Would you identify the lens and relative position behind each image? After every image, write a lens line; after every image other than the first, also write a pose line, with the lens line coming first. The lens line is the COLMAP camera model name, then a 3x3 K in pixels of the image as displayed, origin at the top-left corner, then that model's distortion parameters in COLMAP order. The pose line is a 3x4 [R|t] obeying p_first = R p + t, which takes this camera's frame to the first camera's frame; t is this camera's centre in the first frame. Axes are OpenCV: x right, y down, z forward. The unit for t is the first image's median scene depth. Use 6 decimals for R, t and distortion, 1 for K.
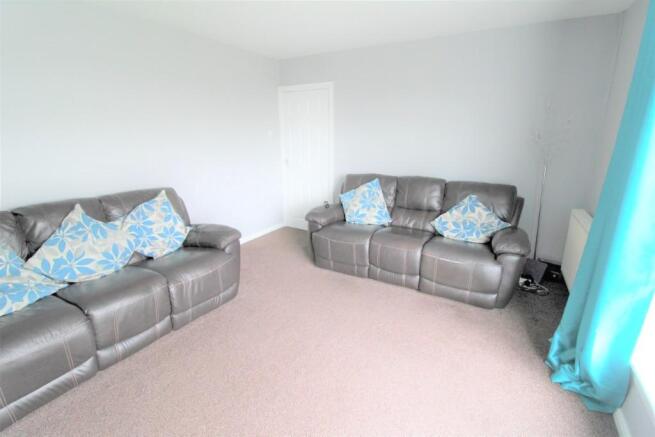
lens RADIAL K [[308.9, 0, 327.6], [0, 308.9, 223.0], [0, 0, 1]] dist [0.000236, -0.000875]
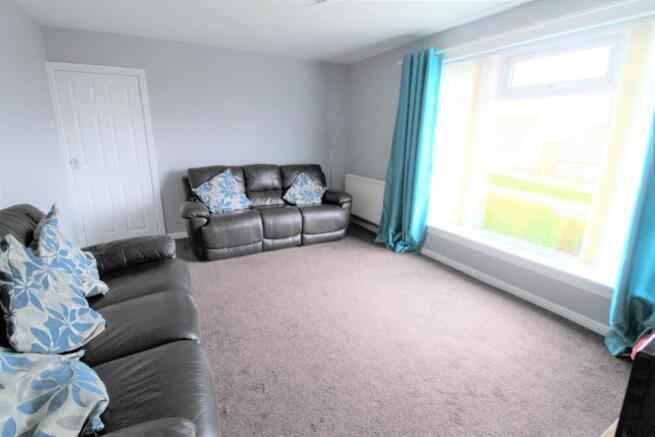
lens RADIAL K [[308.9, 0, 328.1], [0, 308.9, 217.9], [0, 0, 1]] dist [0.000236, -0.000875]
pose [[0.527285, -0.211498, 0.822946, -0.691745], [0.222184, 0.969147, 0.106712, -0.014415], [-0.820125, 0.126578, 0.558008, 0.128592]]
